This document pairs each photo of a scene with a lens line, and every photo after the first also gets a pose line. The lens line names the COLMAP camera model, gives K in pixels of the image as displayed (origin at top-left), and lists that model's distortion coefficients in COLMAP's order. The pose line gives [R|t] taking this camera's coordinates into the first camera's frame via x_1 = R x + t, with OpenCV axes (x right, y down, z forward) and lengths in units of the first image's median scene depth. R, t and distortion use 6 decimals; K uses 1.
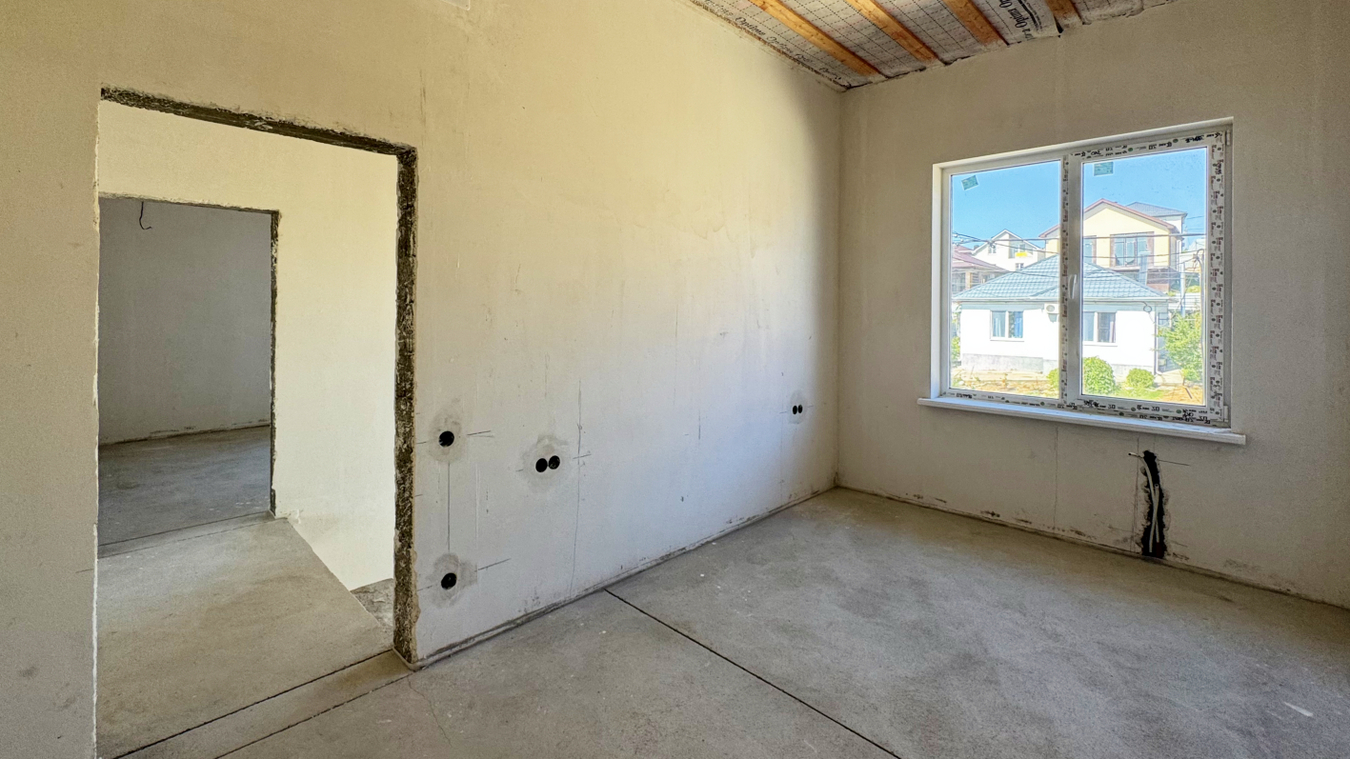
lens RADIAL K [[576.0, 0, 674.4], [0, 576.0, 308.6], [0, 0, 1]] dist [-0.000324, -0.000016]
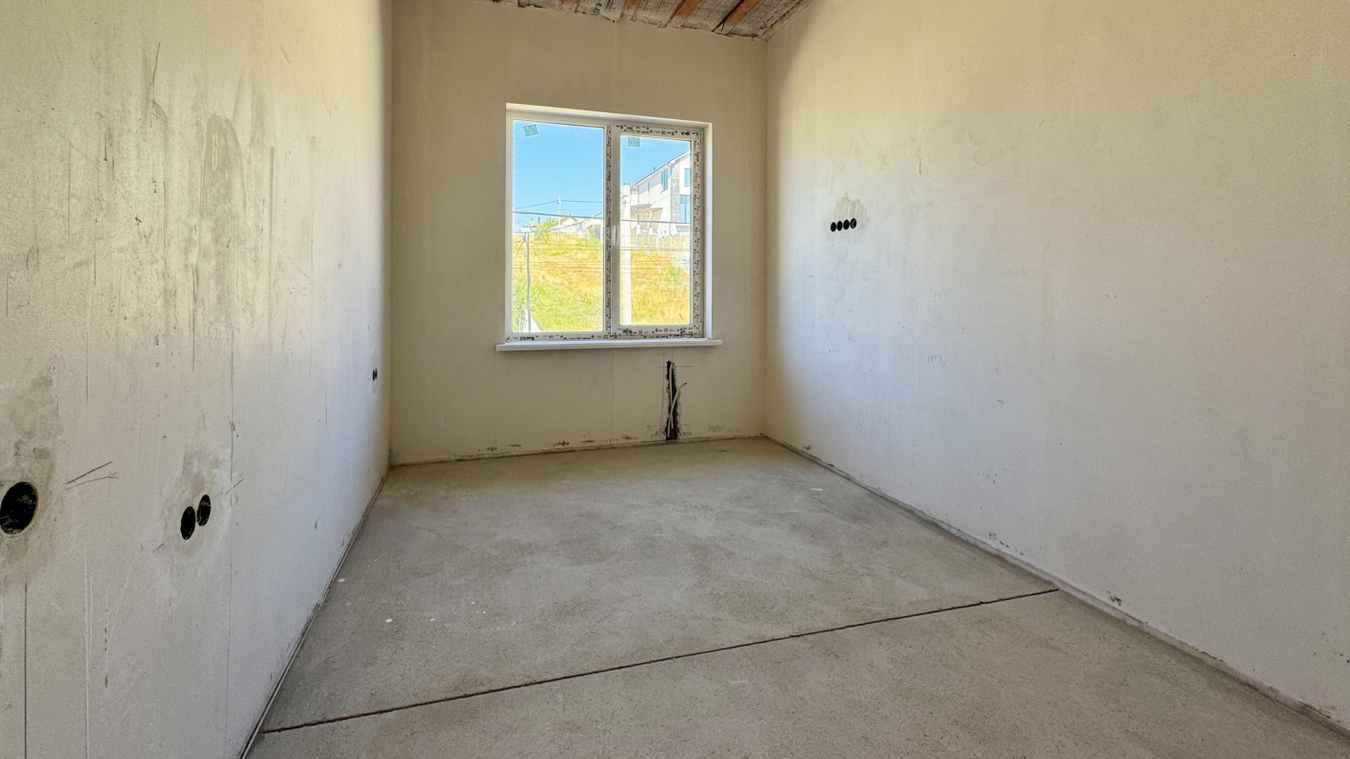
lens RADIAL K [[577.6, 0, 664.9], [0, 577.6, 287.4], [0, 0, 1]] dist [-0.000830, -0.000056]
pose [[0.477211, -0.003729, 0.878781, -0.343589], [0.001257, 0.999993, 0.003561, 0.071364], [-0.878788, -0.000595, 0.477212, 0.366832]]
